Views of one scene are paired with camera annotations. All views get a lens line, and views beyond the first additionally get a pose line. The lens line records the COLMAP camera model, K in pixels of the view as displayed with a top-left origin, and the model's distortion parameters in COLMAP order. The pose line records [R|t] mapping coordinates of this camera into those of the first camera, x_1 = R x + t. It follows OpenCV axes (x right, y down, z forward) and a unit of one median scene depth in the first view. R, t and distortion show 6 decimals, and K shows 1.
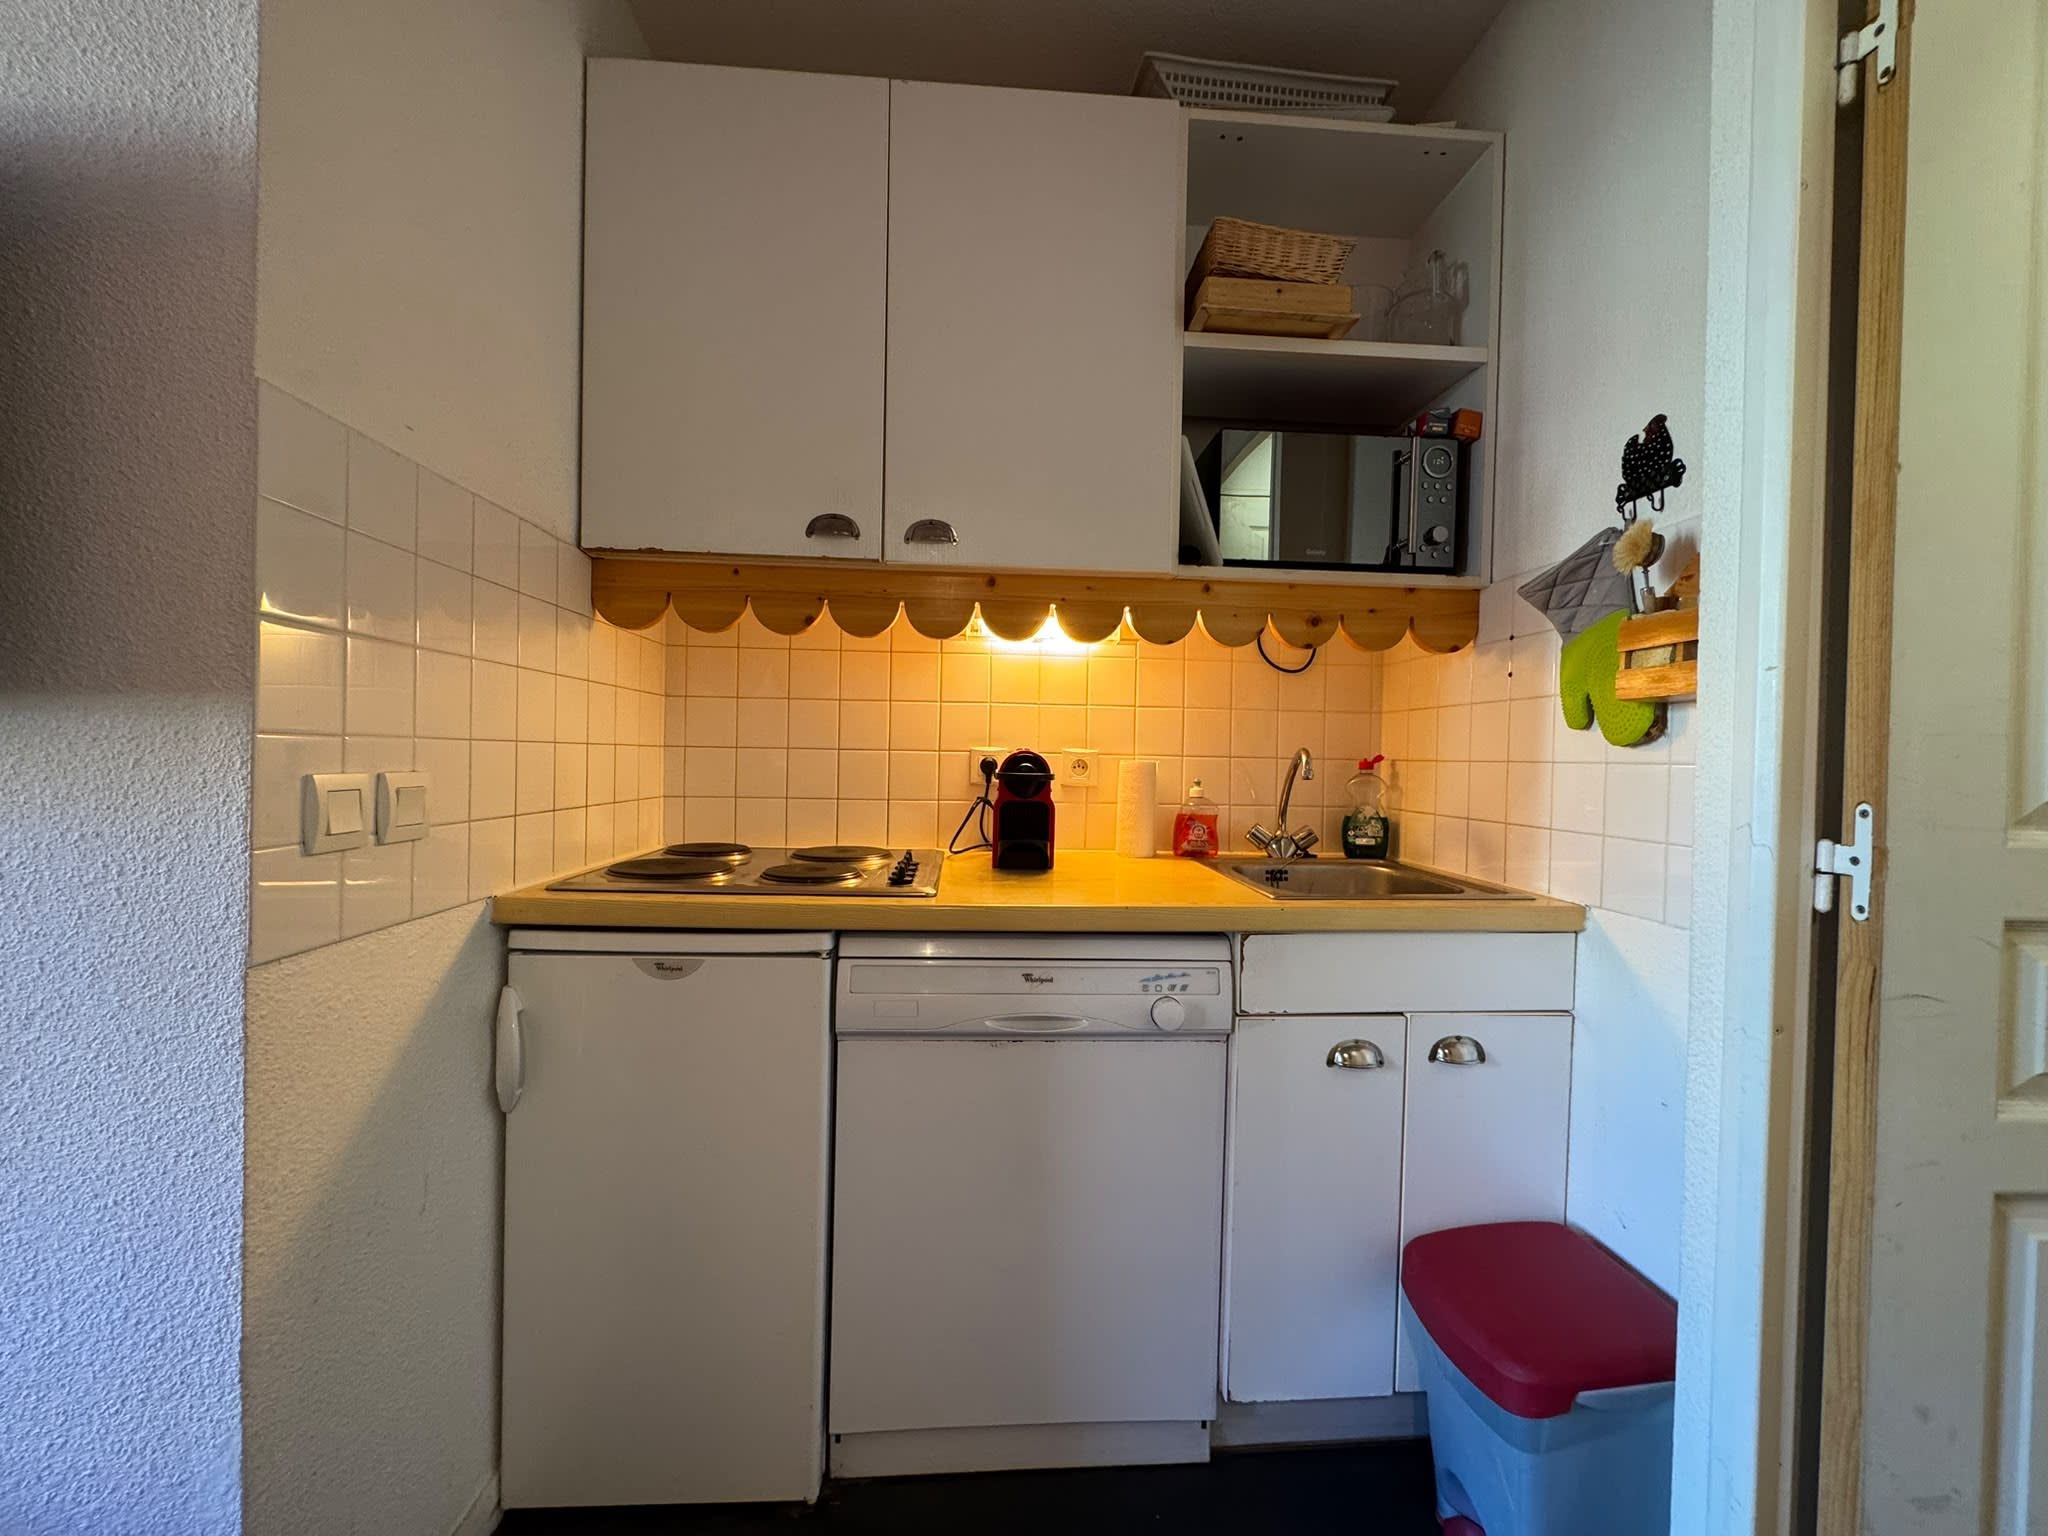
lens RADIAL K [[815.4, 0, 1017.0], [0, 815.4, 770.7], [0, 0, 1]] dist [-0.007038, 0.000210]
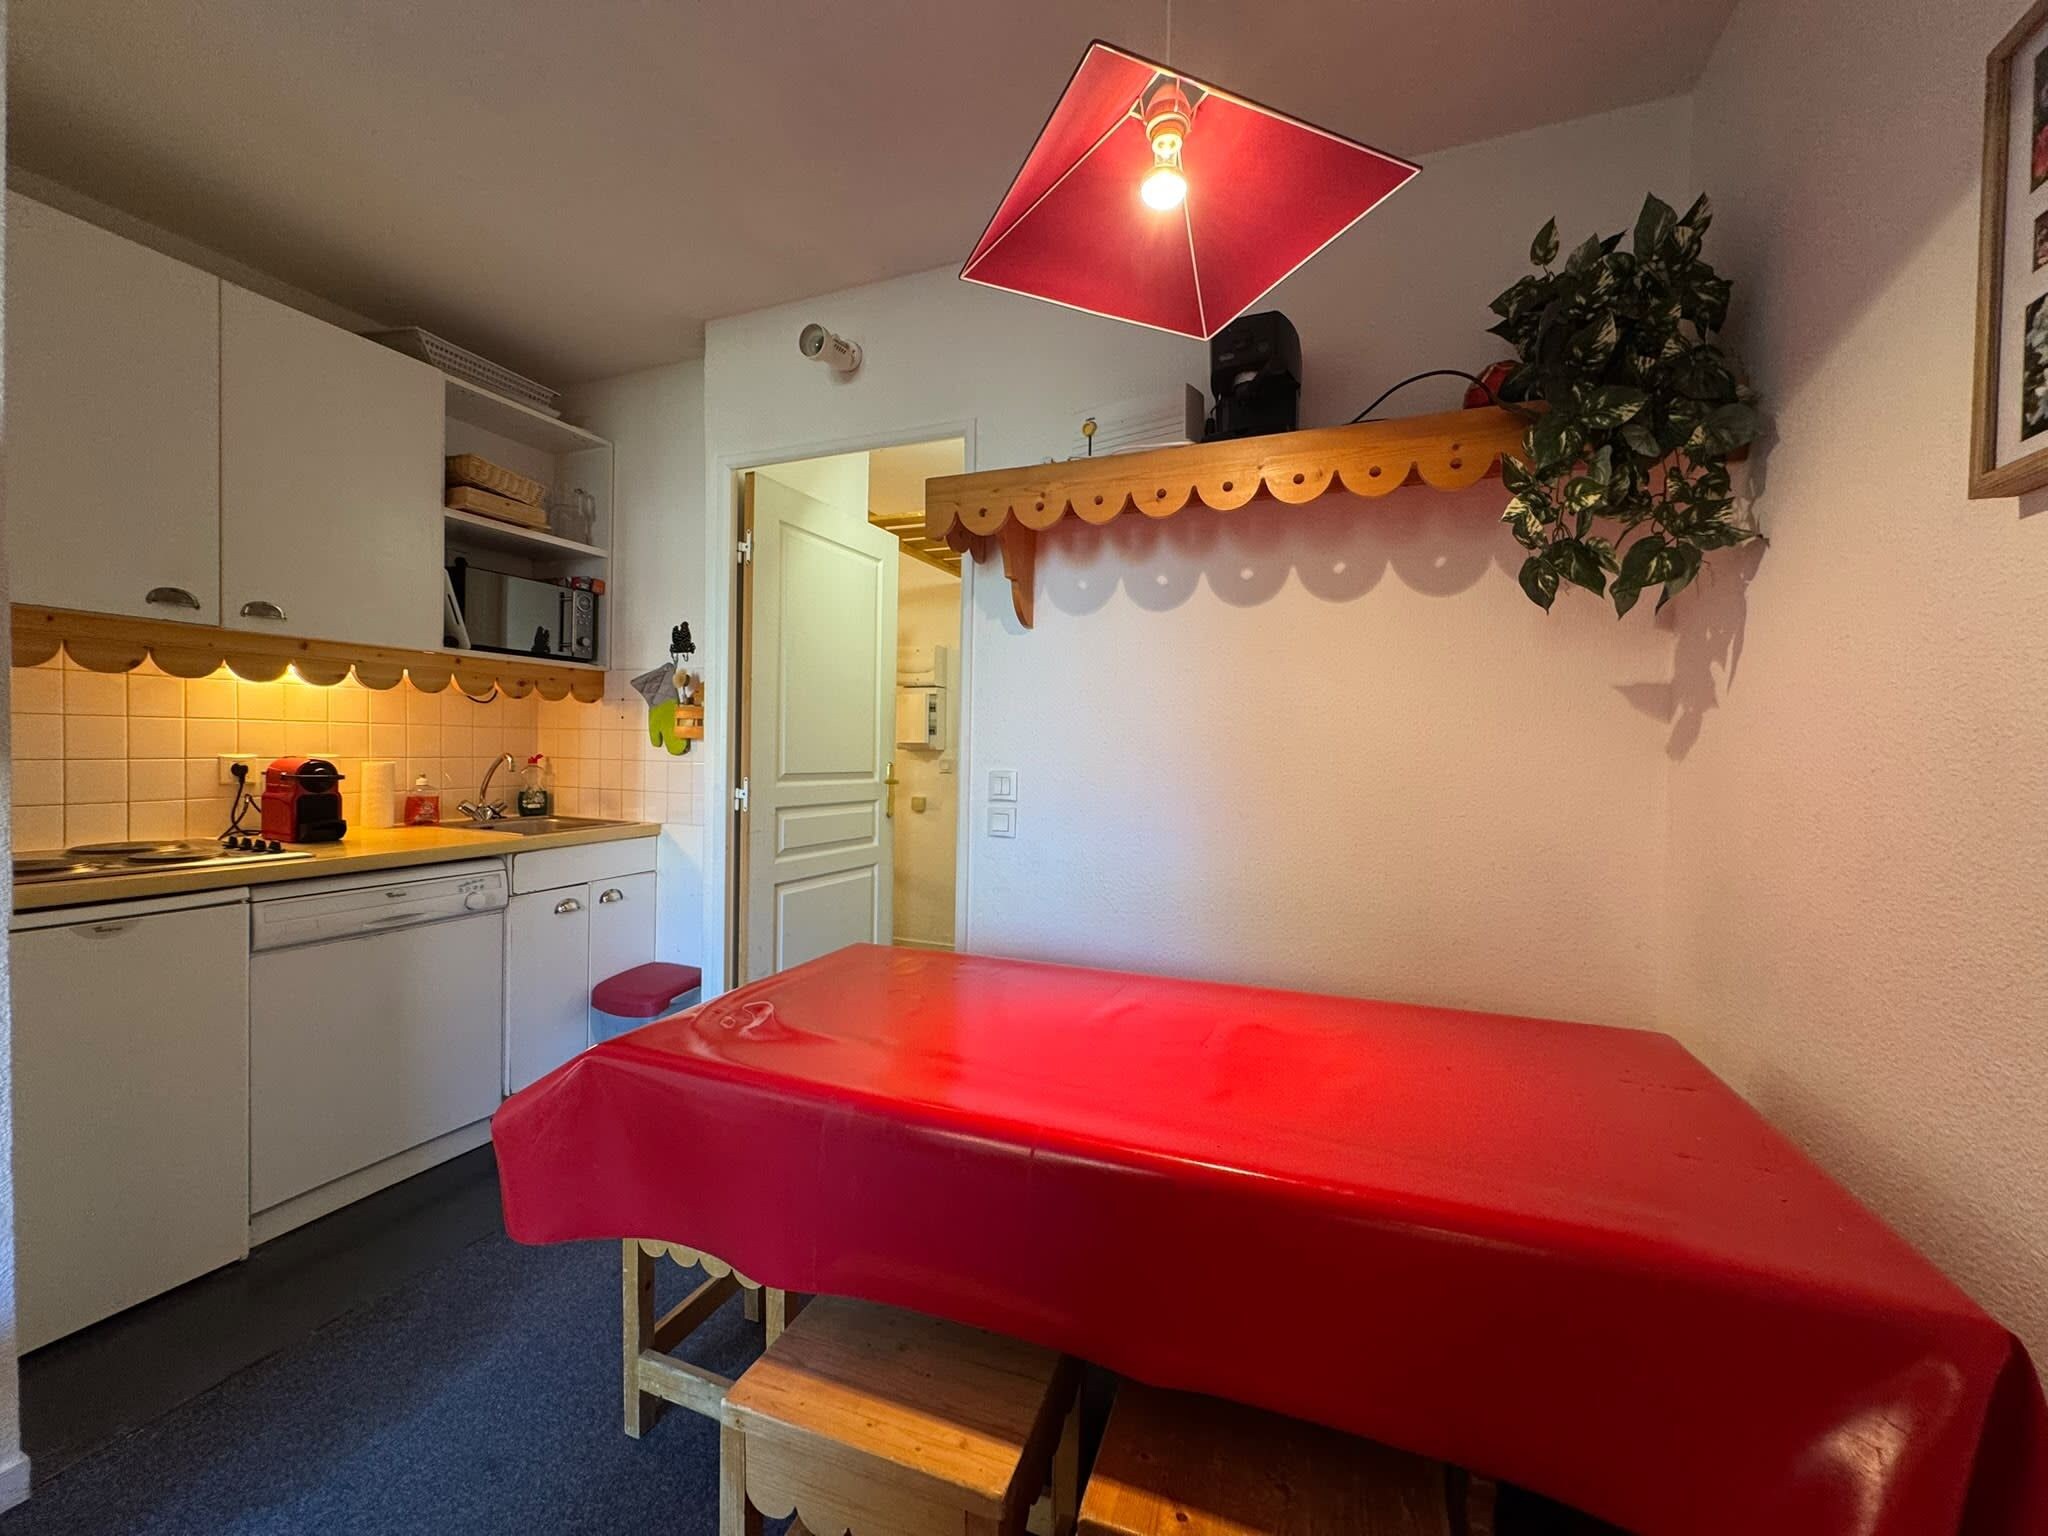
lens RADIAL K [[815.4, 0, 1023.3], [0, 815.4, 764.5], [0, 0, 1]] dist [-0.007038, 0.000210]
pose [[0.447225, -0.031802, 0.893856, -0.839743], [0.004453, 0.999434, 0.033330, -0.067899], [-0.894410, -0.010926, 0.447114, -0.887670]]
